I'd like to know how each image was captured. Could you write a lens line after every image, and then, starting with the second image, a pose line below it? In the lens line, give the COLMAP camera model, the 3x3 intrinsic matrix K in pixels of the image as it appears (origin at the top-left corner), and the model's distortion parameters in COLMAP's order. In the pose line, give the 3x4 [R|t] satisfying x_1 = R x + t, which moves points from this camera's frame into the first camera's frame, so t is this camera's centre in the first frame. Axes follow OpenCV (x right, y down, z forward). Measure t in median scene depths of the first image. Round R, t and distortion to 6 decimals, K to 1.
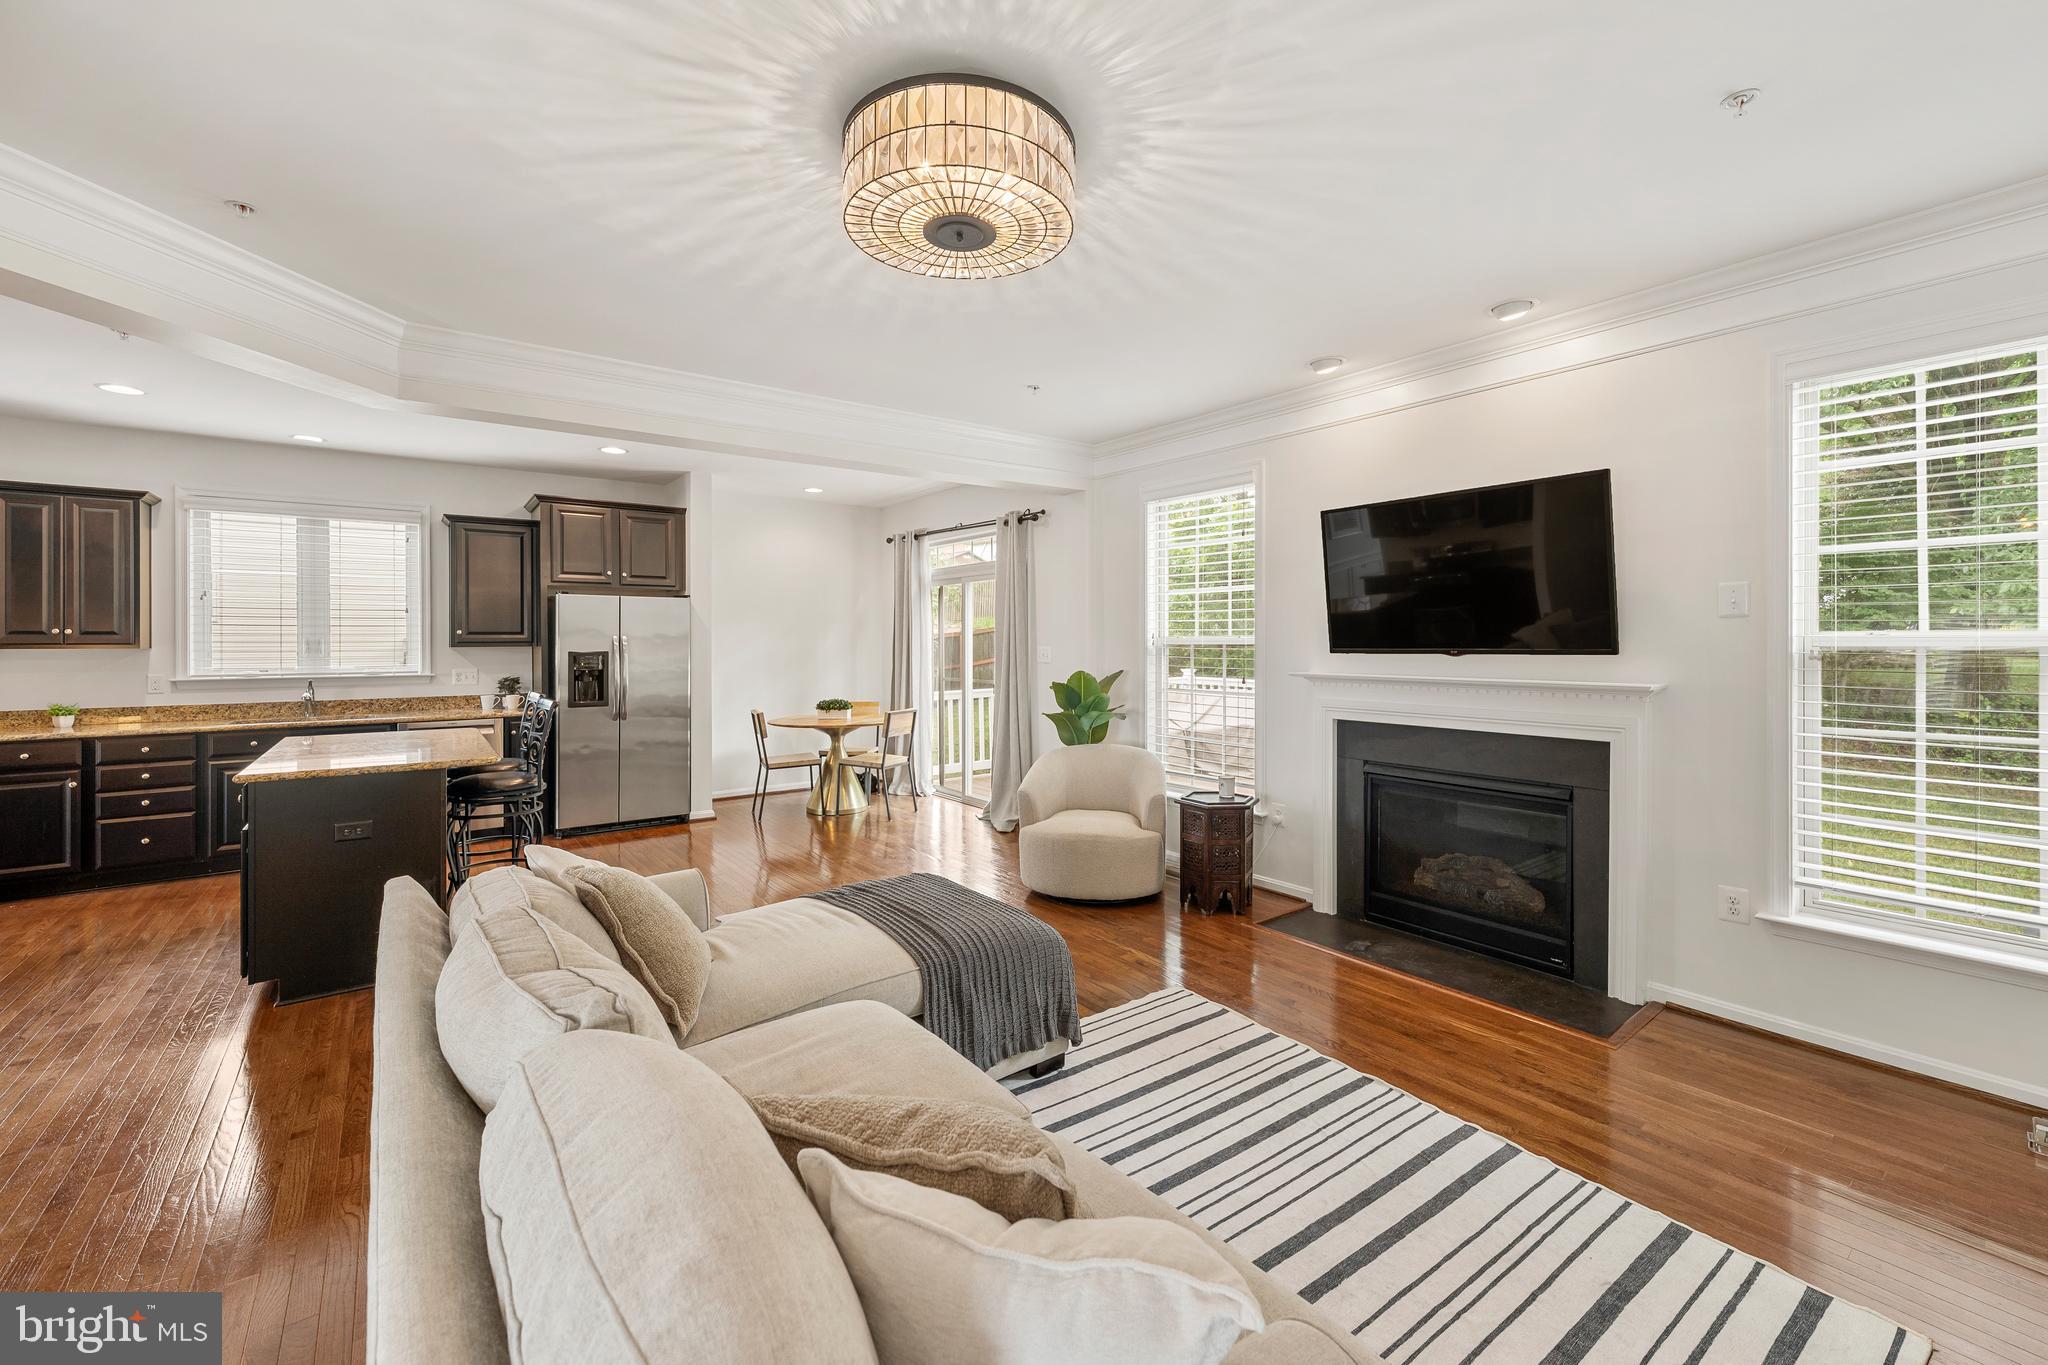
lens RADIAL K [[831.7, 0, 1026.5], [0, 831.7, 639.7], [0, 0, 1]] dist [-0.000733, 0.000190]
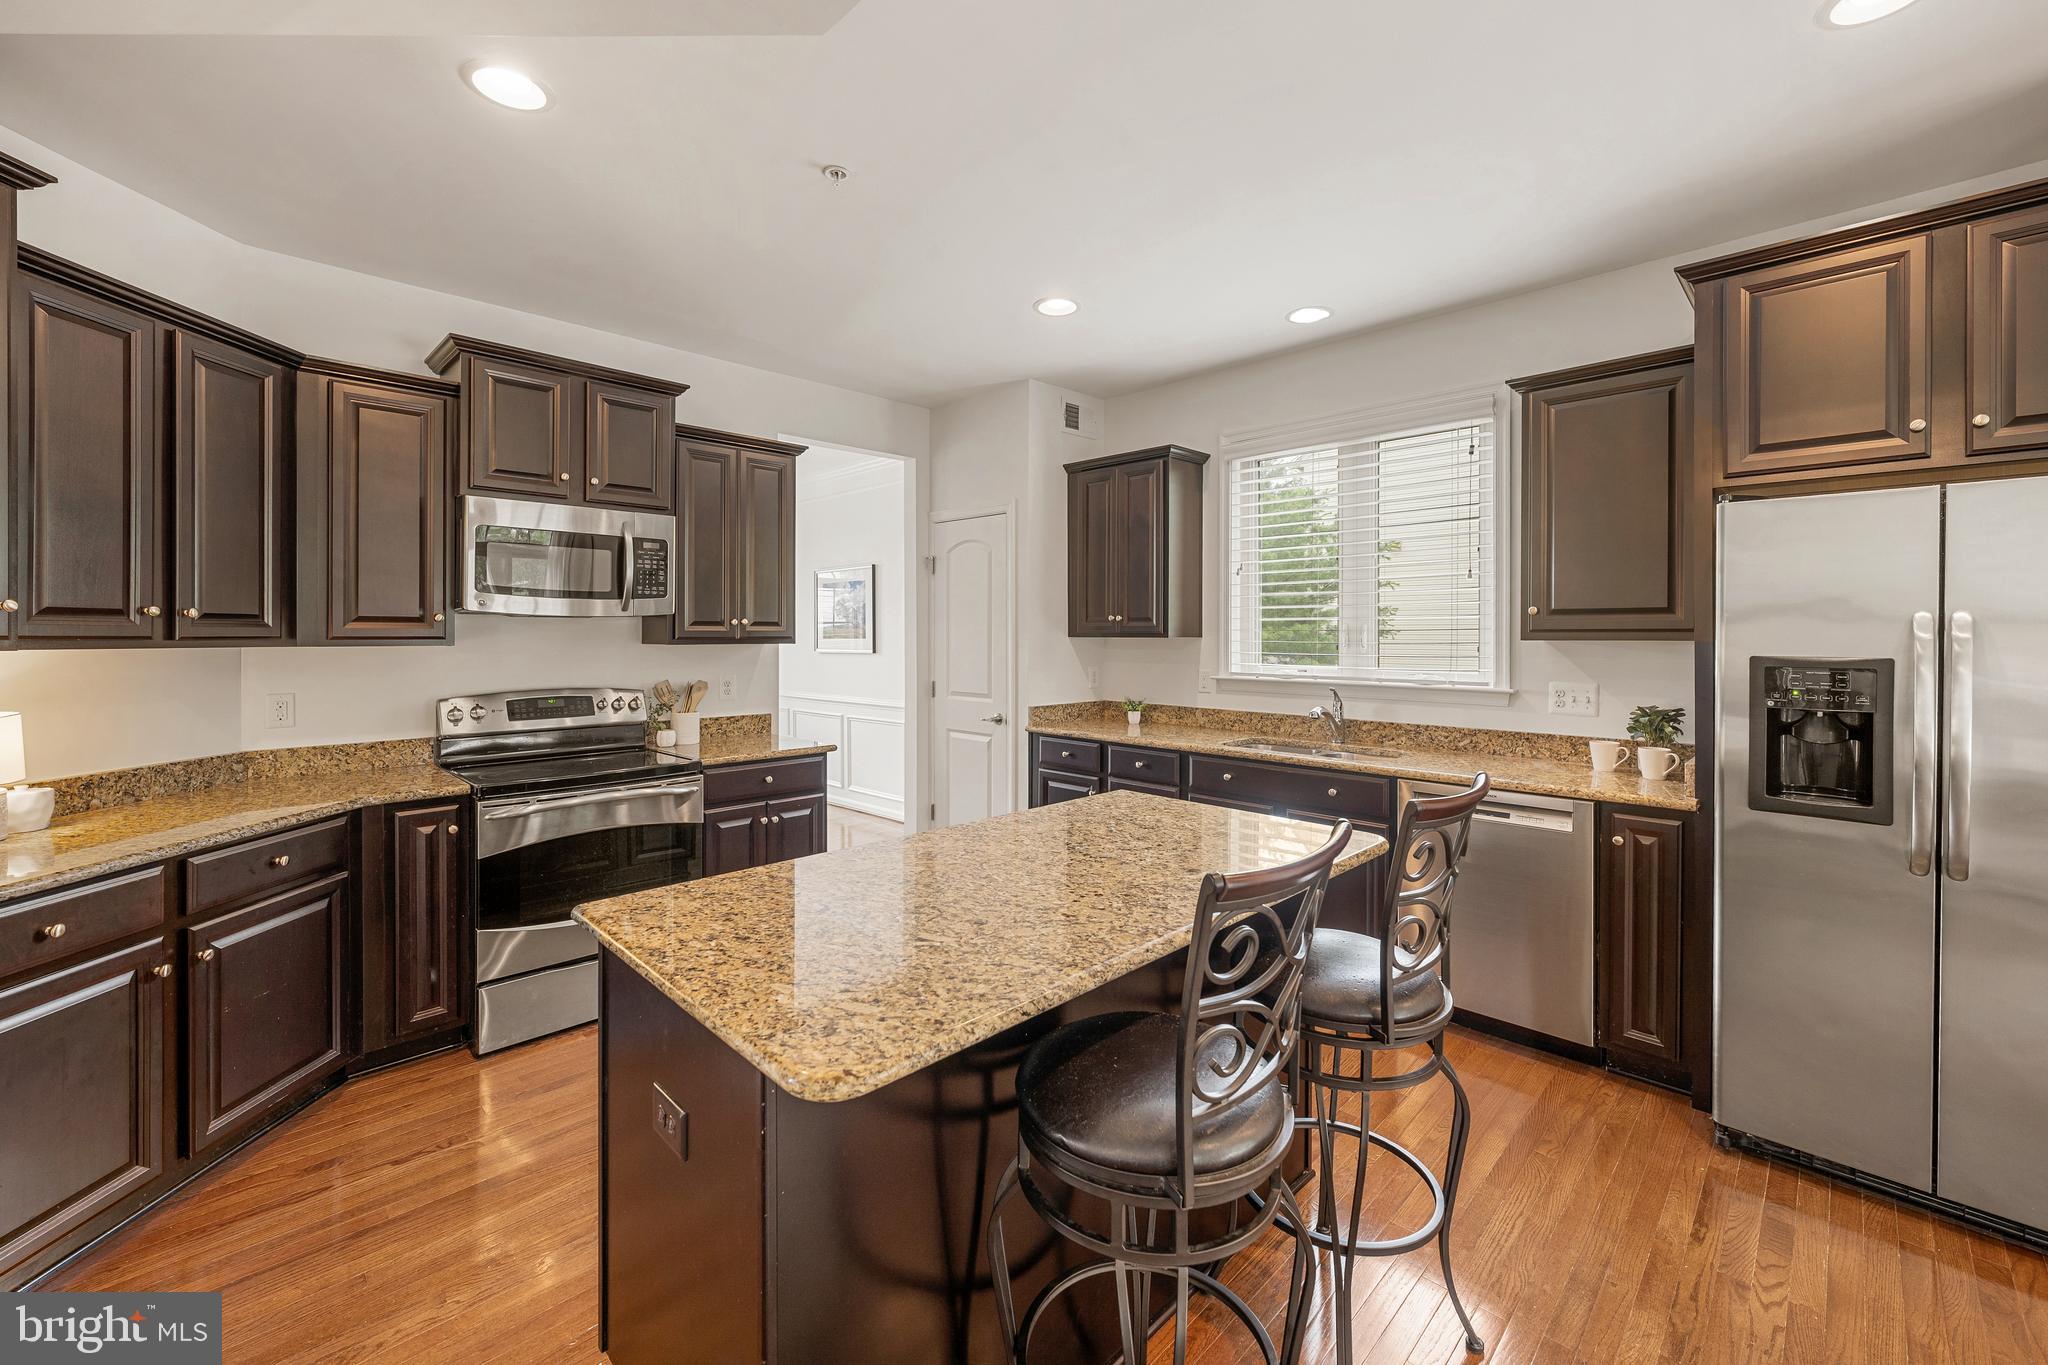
lens RADIAL K [[831.7, 0, 1034.5], [0, 831.7, 633.3], [0, 0, 1]] dist [-0.000733, 0.000190]
pose [[0.165882, 0.005429, -0.986131, -0.239295], [0.000173, 0.999985, 0.005535, 0.001907], [0.986146, -0.001089, 0.165878, 0.621437]]
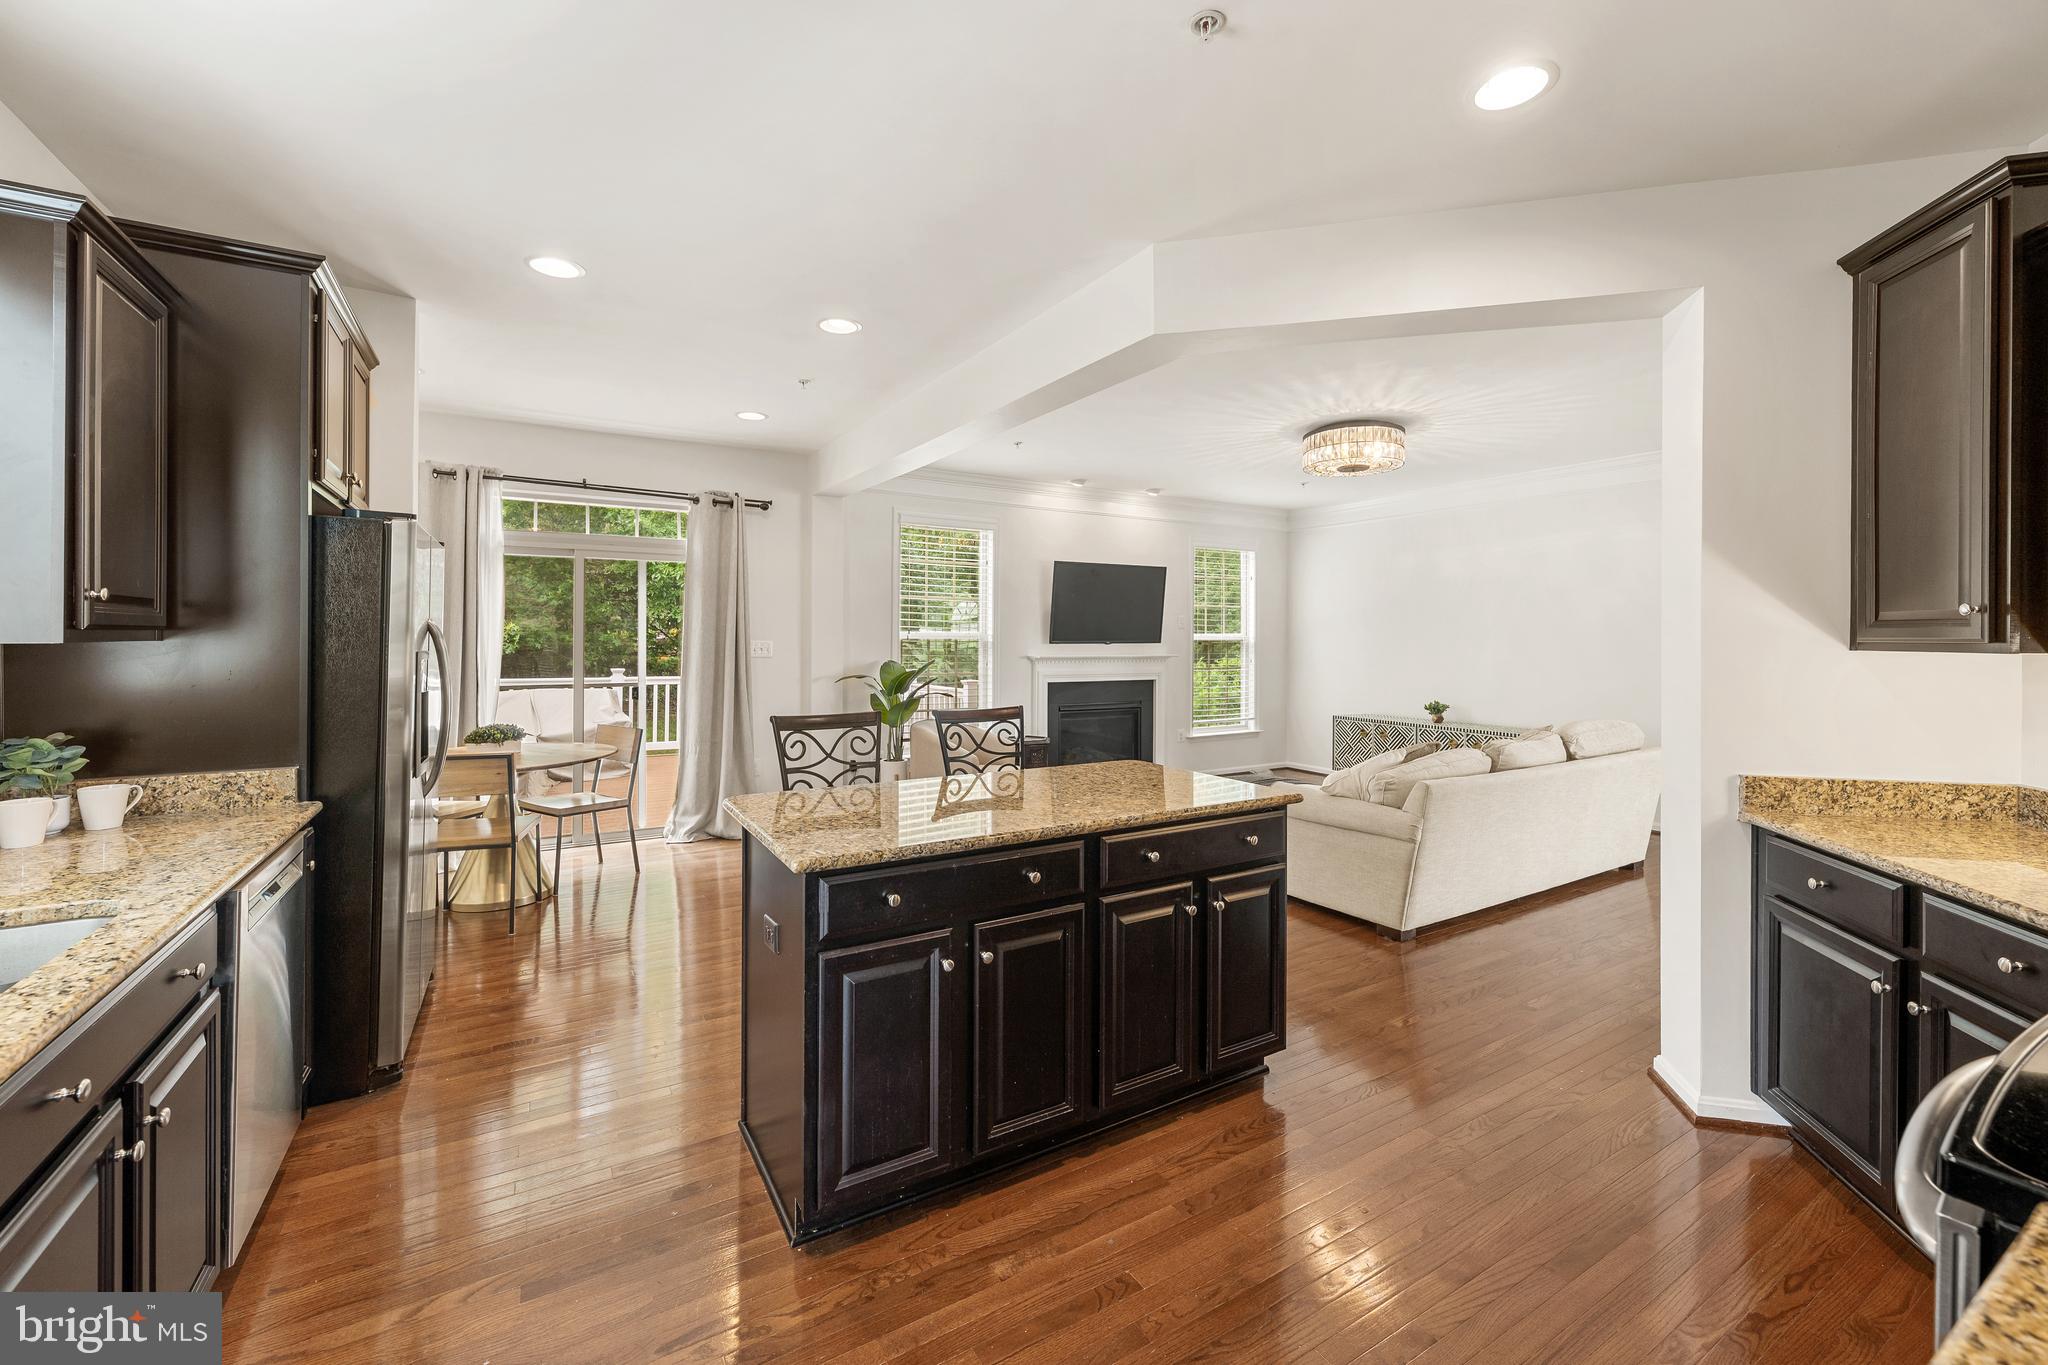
lens RADIAL K [[831.7, 0, 1013.3], [0, 831.7, 639.6], [0, 0, 1]] dist [-0.000733, 0.000190]
pose [[0.085114, 0.004387, 0.996362, -0.945115], [-0.002982, 0.999987, -0.004148, 0.010201], [-0.996367, -0.002618, 0.085126, 0.643444]]
